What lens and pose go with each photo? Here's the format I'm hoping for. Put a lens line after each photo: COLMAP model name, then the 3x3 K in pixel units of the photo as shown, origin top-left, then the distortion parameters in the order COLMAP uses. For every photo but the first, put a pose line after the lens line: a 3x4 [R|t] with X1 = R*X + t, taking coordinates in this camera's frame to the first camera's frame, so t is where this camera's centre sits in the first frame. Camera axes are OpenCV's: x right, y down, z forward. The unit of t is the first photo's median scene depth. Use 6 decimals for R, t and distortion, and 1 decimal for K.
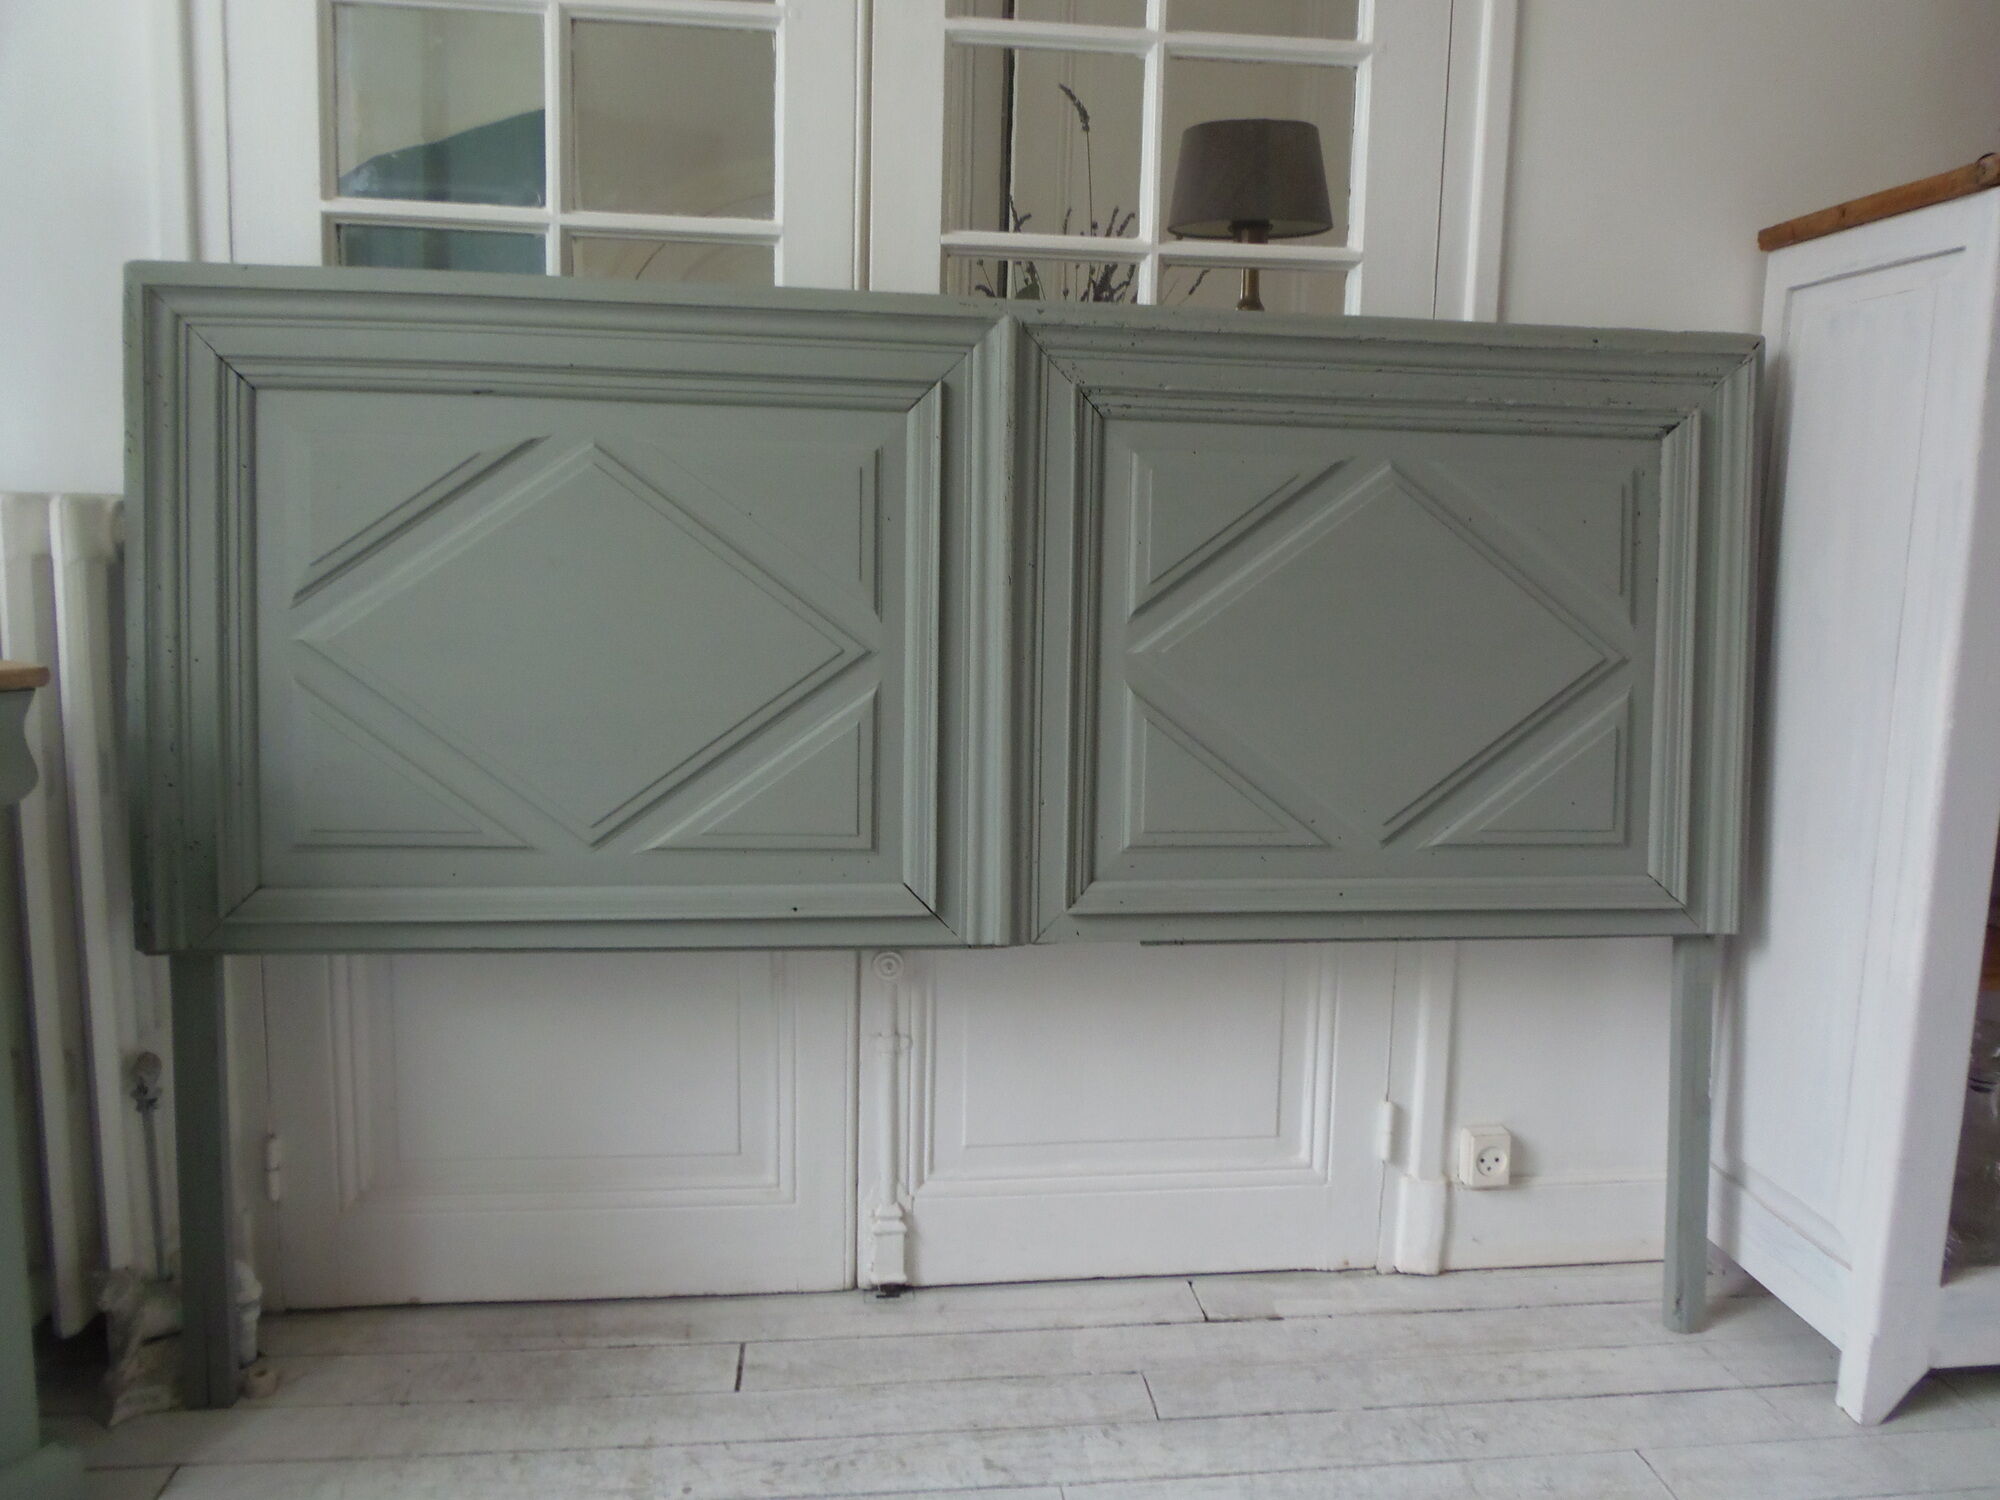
lens RADIAL K [[1387.0, 0, 1000.0], [0, 1387.0, 750.0], [0, 0, 1]] dist [-0.027270, 0.002000]
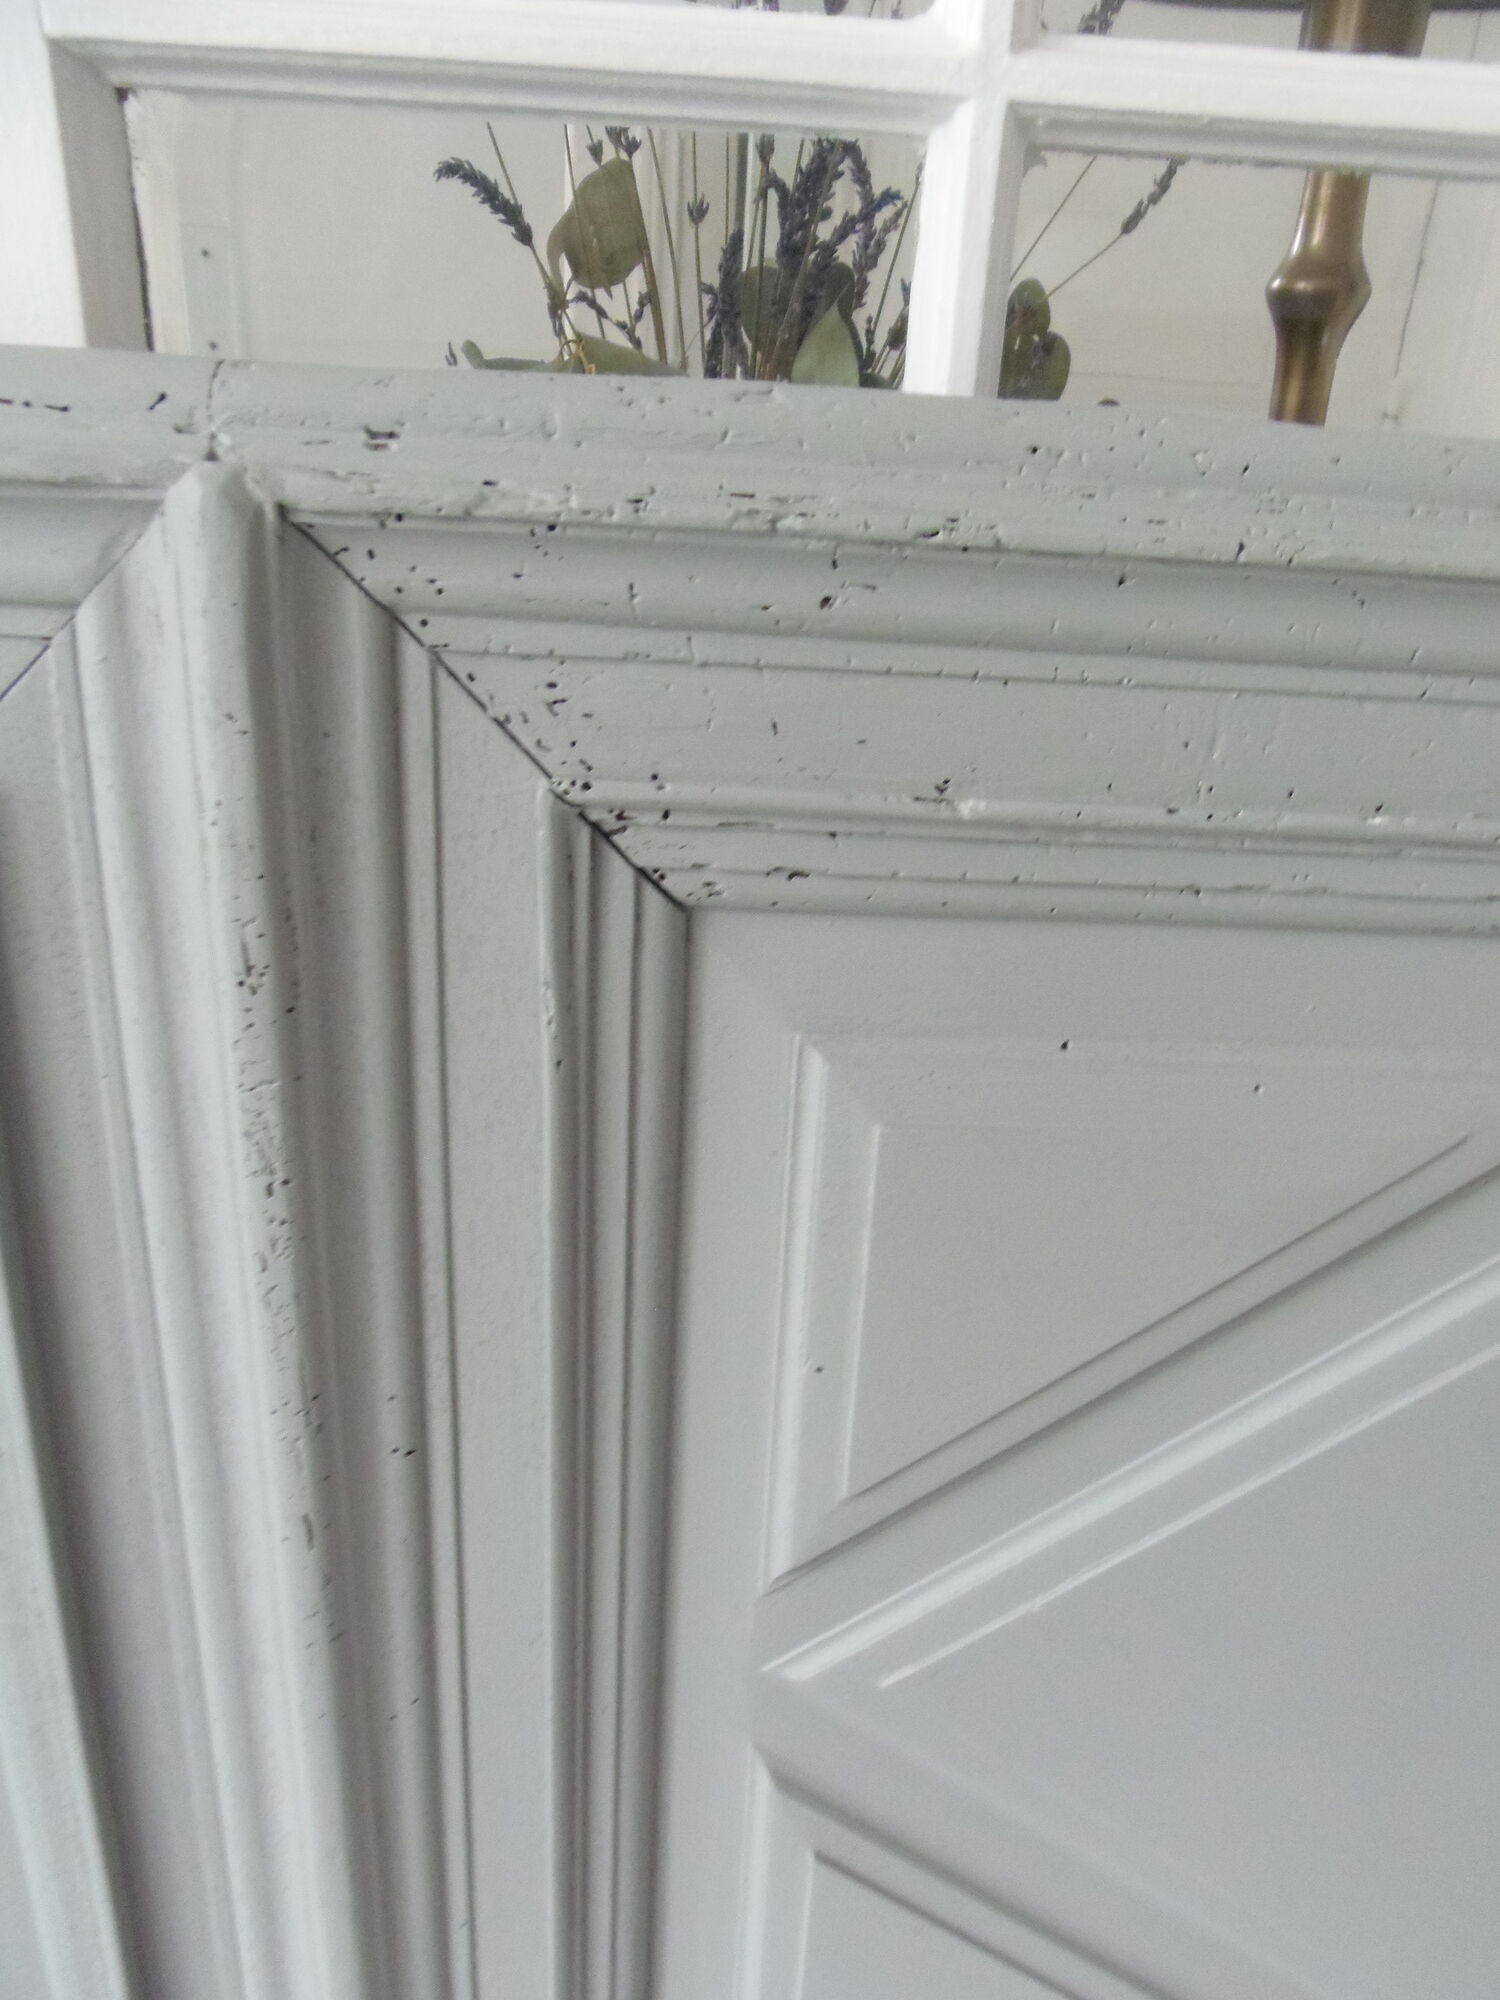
lens RADIAL K [[1387.0, 0, 783.5], [0, 1387.0, 997.4], [0, 0, 1]] dist [-0.027270, 0.002000]
pose [[0.996786, 0.059207, -0.053965, 0.101693], [-0.040552, 0.953865, 0.297484, -0.289021], [0.069089, -0.294340, 0.953200, 0.751458]]
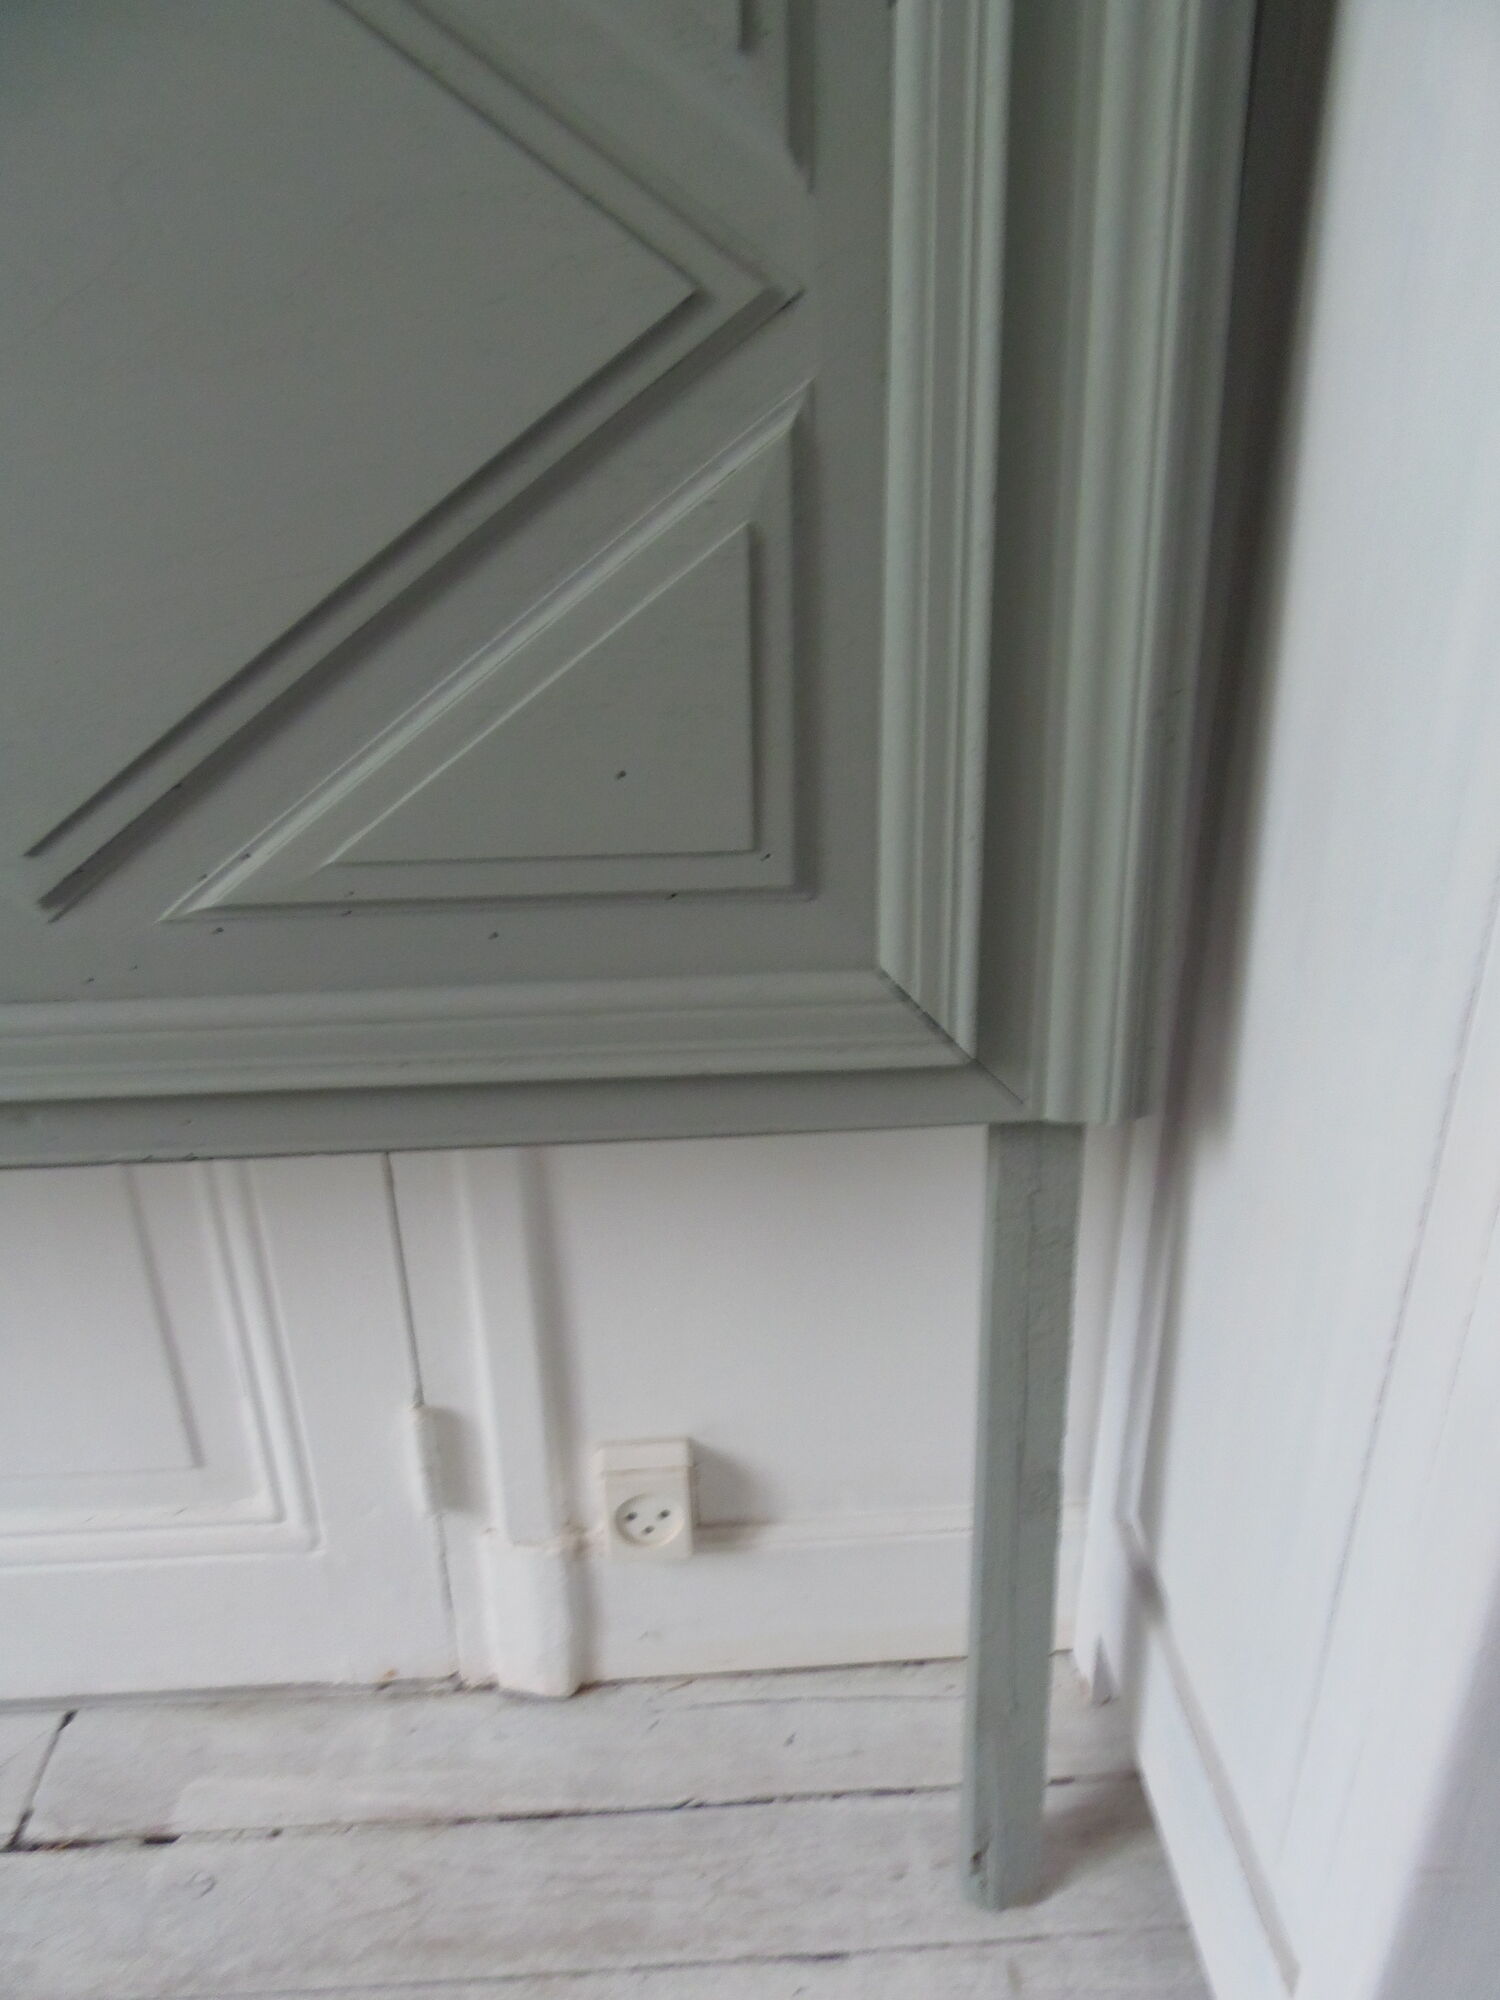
lens RADIAL K [[1413.9, 0, 773.0], [0, 1413.9, 1037.1], [0, 0, 1]] dist [-0.011818, -0.001071]
pose [[0.999326, -0.009026, -0.035581, 0.474433], [0.019271, 0.953977, 0.299260, -0.002717], [0.031242, -0.299744, 0.953508, 0.672115]]
